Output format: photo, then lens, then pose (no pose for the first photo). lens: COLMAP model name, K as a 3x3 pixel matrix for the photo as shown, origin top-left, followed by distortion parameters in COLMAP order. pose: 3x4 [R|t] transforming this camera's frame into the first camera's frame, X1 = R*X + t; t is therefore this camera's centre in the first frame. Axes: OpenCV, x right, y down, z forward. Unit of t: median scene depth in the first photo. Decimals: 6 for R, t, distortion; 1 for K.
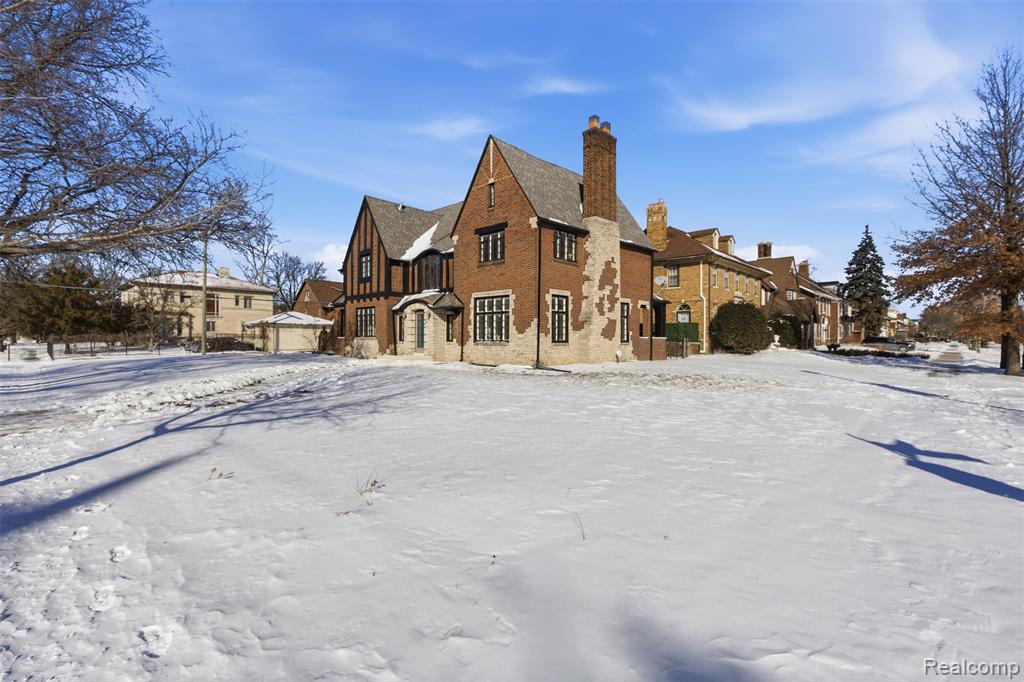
lens RADIAL K [[470.2, 0, 510.5], [0, 470.2, 339.9], [0, 0, 1]] dist [-0.007371, 0.002292]
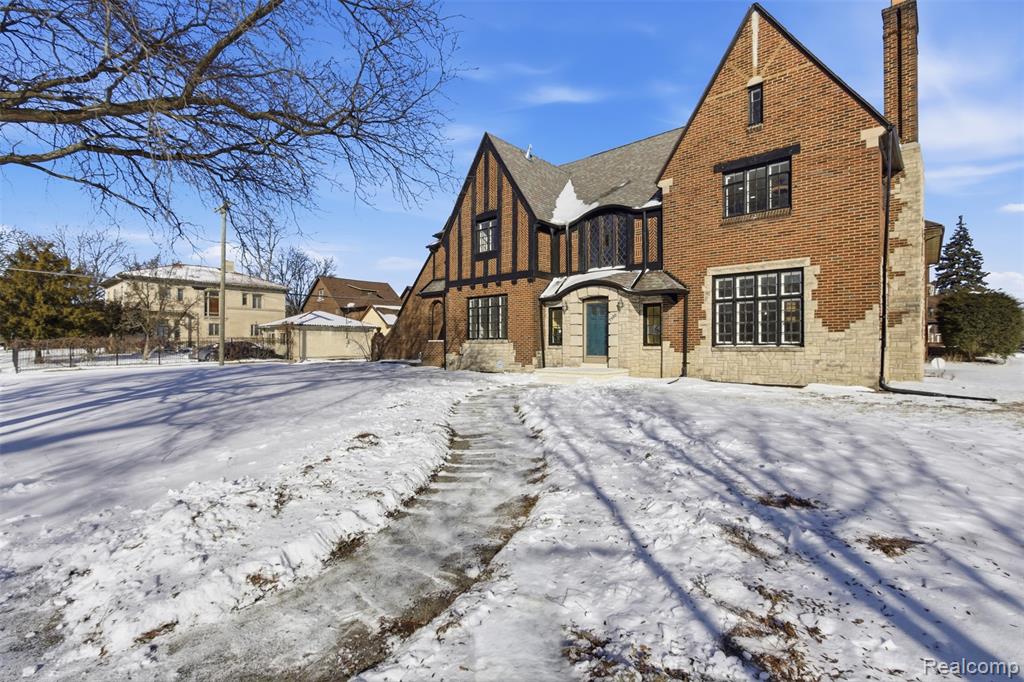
lens RADIAL K [[470.2, 0, 510.7], [0, 470.2, 345.8], [0, 0, 1]] dist [-0.007371, 0.002292]
pose [[0.999551, -0.001941, 0.029884, -0.300463], [0.001909, 0.999998, 0.001093, 0.002260], [-0.029886, -0.001035, 0.999553, 0.322896]]
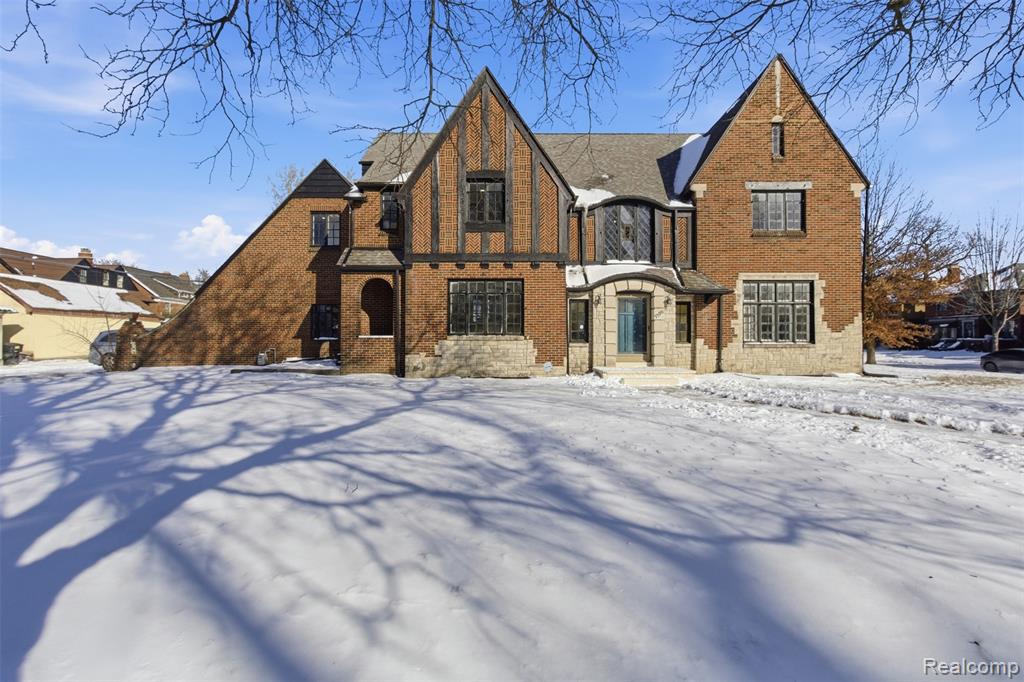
lens RADIAL K [[470.2, 0, 510.2], [0, 470.2, 341.7], [0, 0, 1]] dist [-0.007371, 0.002292]
pose [[0.727613, -0.000354, 0.685988, -0.664475], [0.001241, 0.999999, -0.000800, 0.001585], [-0.685987, 0.001433, 0.727612, 0.608126]]
